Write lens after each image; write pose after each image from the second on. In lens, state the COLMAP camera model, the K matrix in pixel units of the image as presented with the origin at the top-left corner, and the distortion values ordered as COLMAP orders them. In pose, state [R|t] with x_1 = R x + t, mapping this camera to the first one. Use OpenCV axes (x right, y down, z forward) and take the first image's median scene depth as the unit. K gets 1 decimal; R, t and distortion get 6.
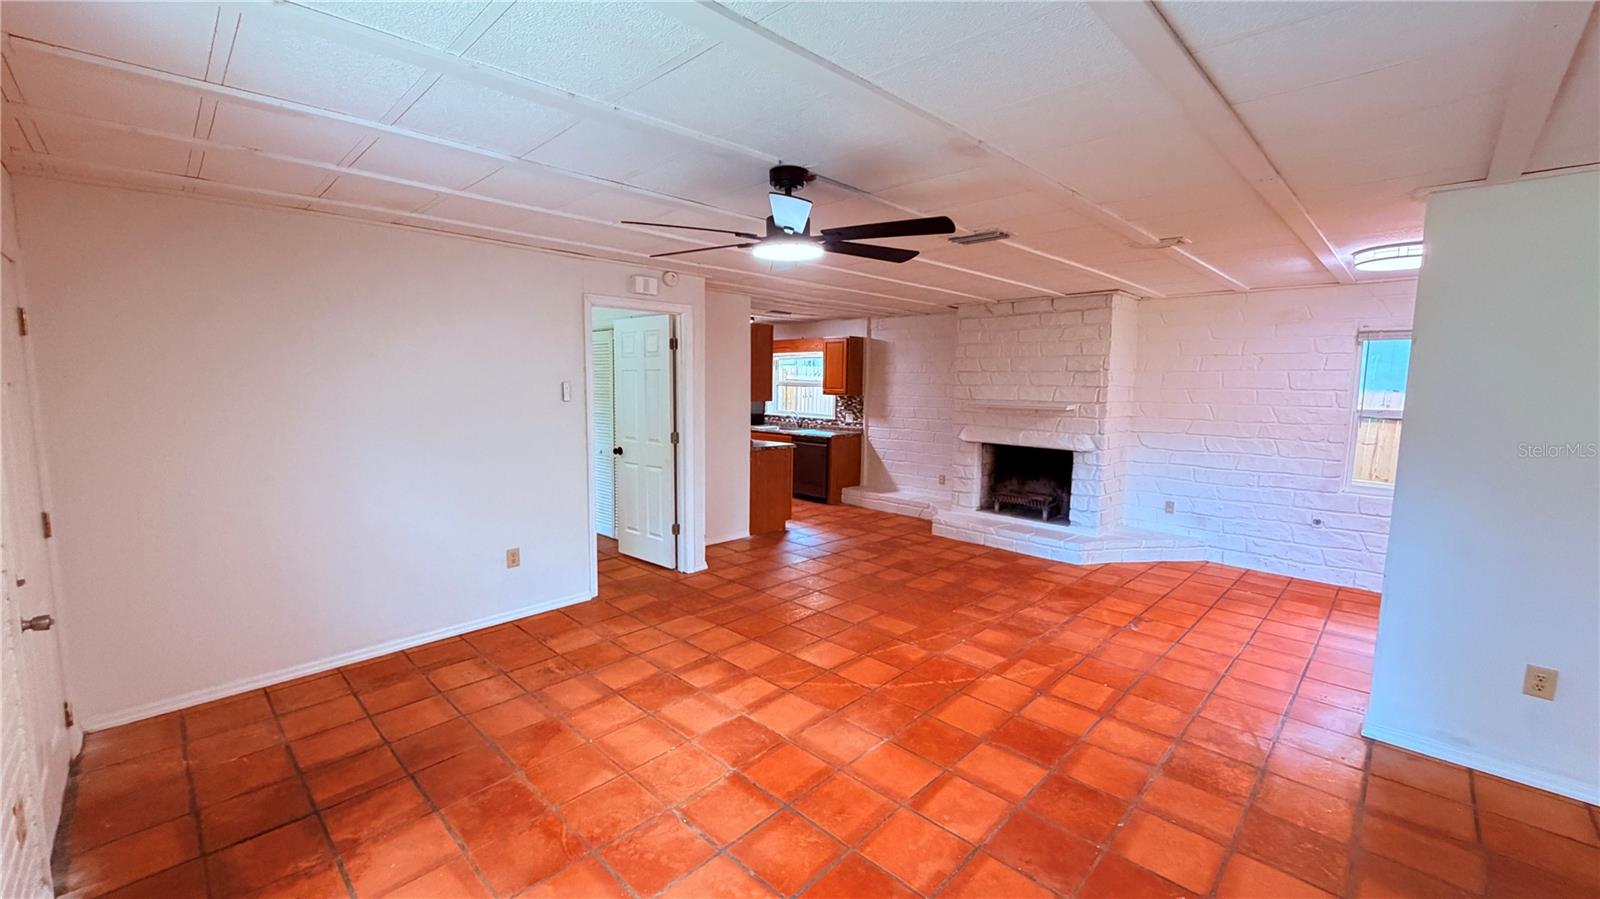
lens RADIAL K [[640.2, 0, 802.4], [0, 640.2, 448.4], [0, 0, 1]] dist [0.001090, 0.000537]
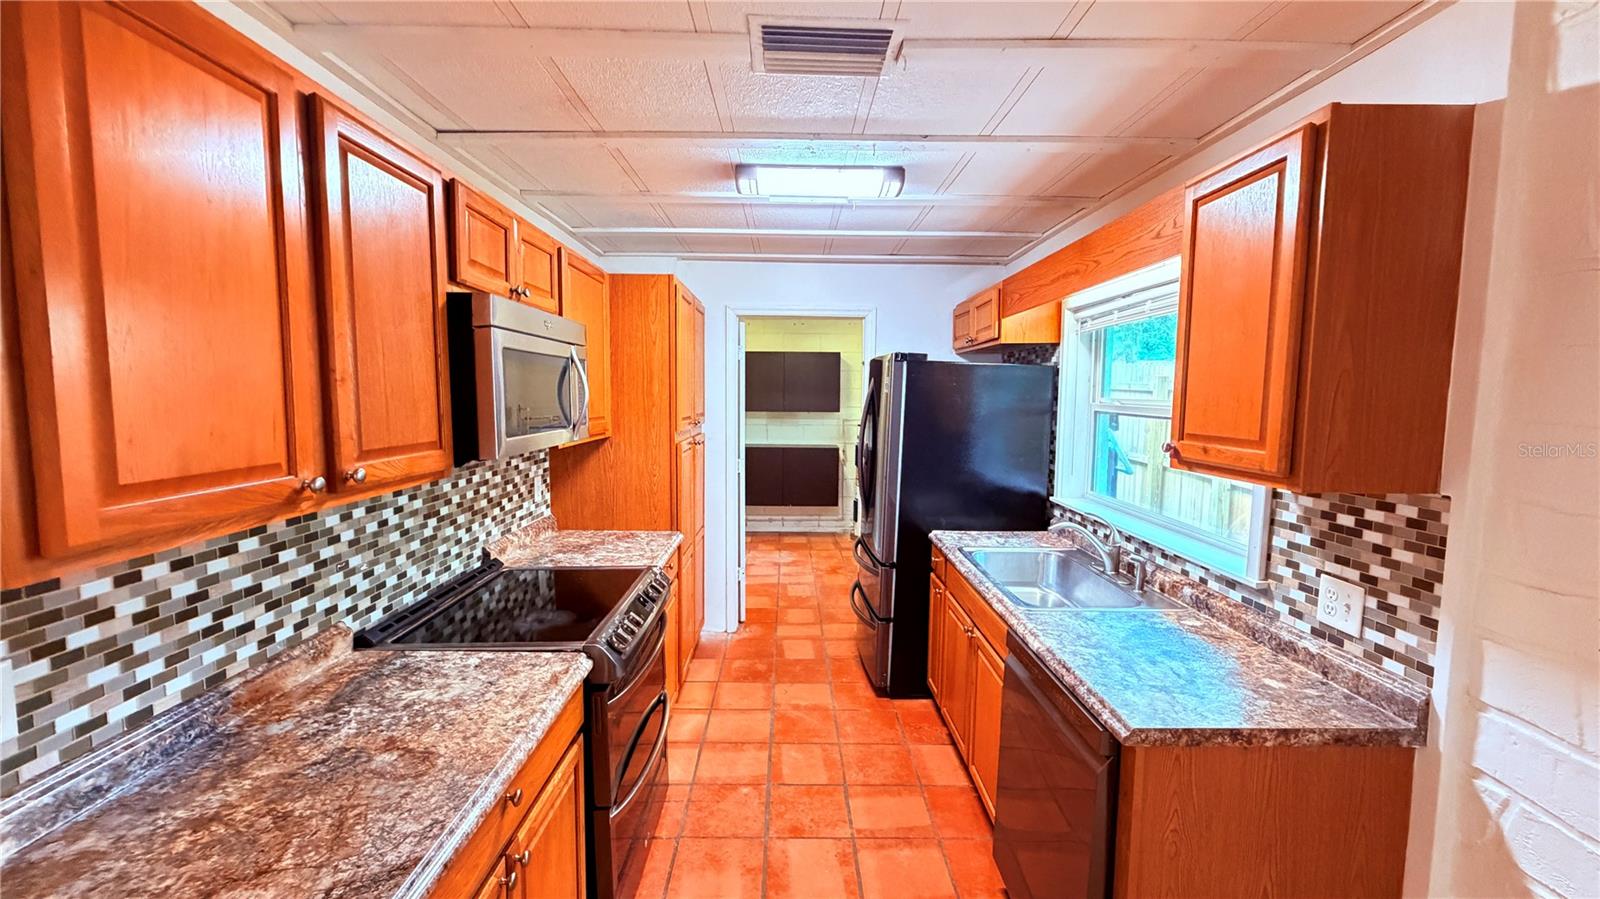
lens RADIAL K [[640.2, 0, 802.4], [0, 640.2, 450.2], [0, 0, 1]] dist [0.001090, 0.000537]
pose [[0.708140, 0.056841, -0.703781, 0.232721], [-0.074094, 0.997233, 0.005989, -0.206590], [0.702174, 0.047905, 0.710392, 1.953530]]
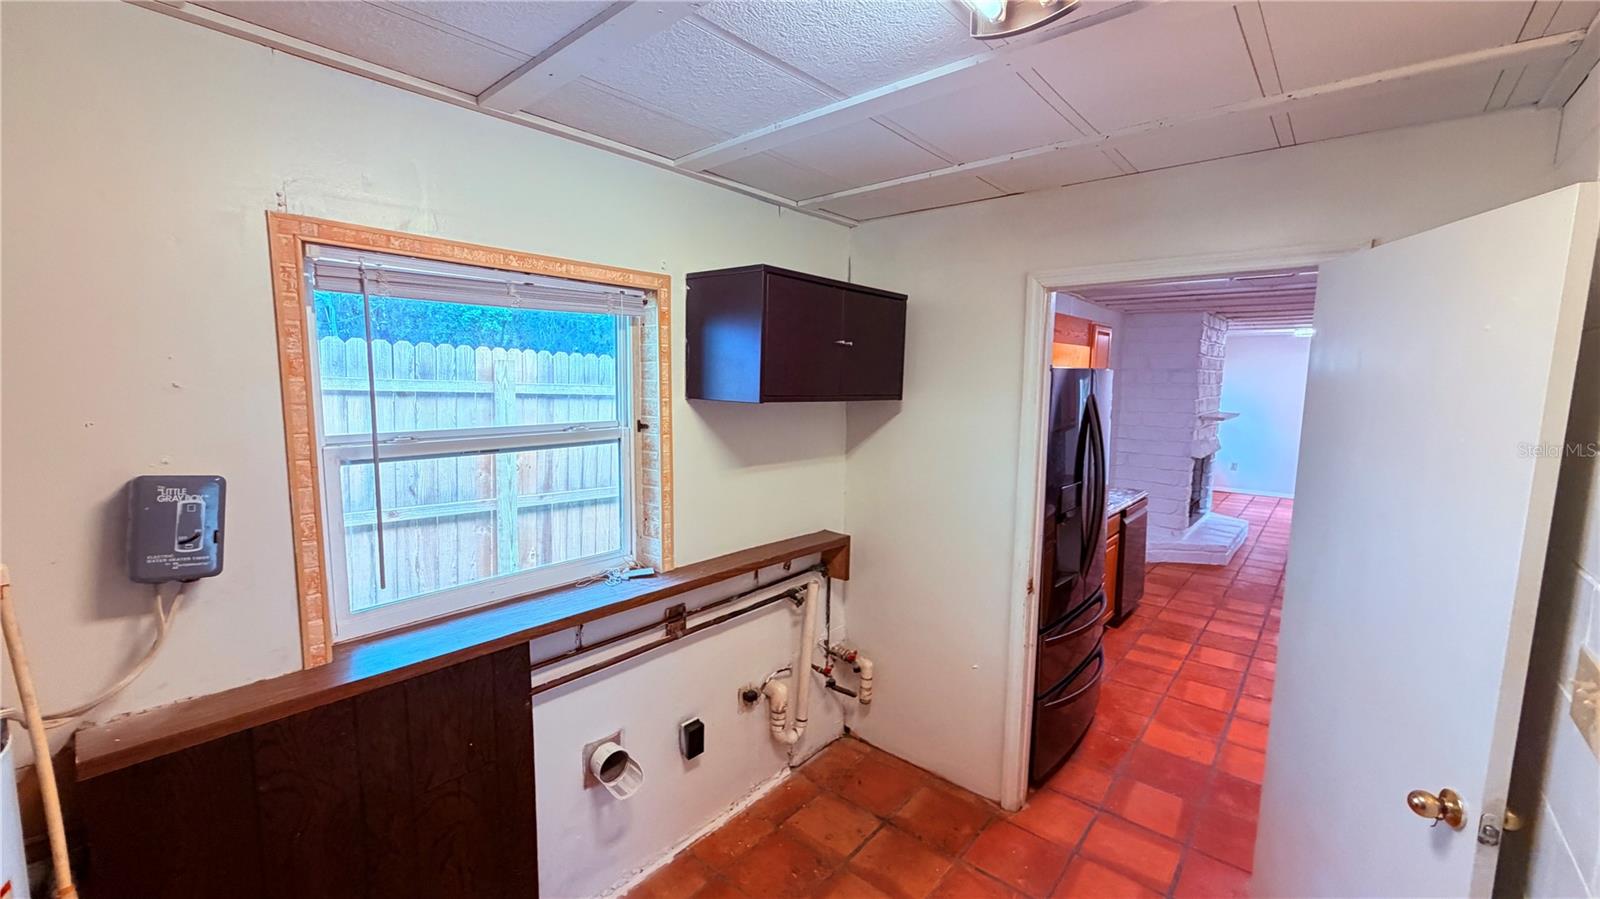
lens RADIAL K [[640.2, 0, 805.2], [0, 640.2, 457.0], [0, 0, 1]] dist [0.001090, 0.000537]
pose [[-0.065308, -0.135011, 0.988689, -1.278994], [0.090533, 0.985917, 0.140613, -0.403732], [-0.993750, 0.098692, -0.052165, 3.234627]]
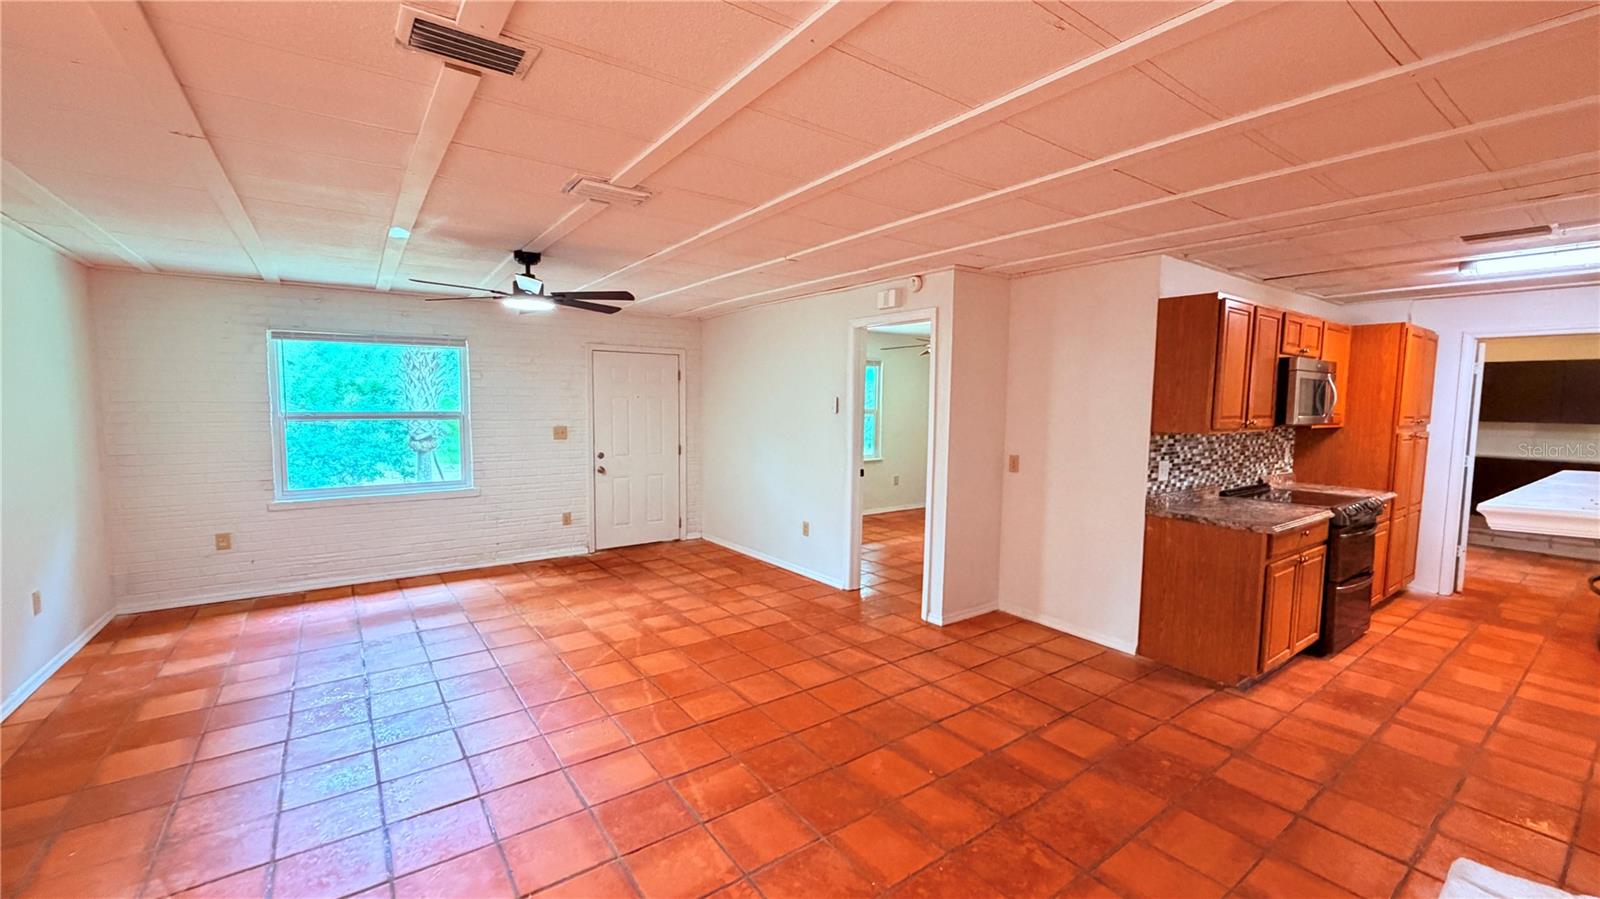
lens RADIAL K [[640.2, 0, 799.2], [0, 640.2, 452.4], [0, 0, 1]] dist [0.001090, 0.000537]
pose [[-0.174386, 0.066099, -0.982456, 1.044322], [-0.117919, 0.989162, 0.087481, -0.125062], [0.977591, 0.131106, -0.164701, 1.450352]]
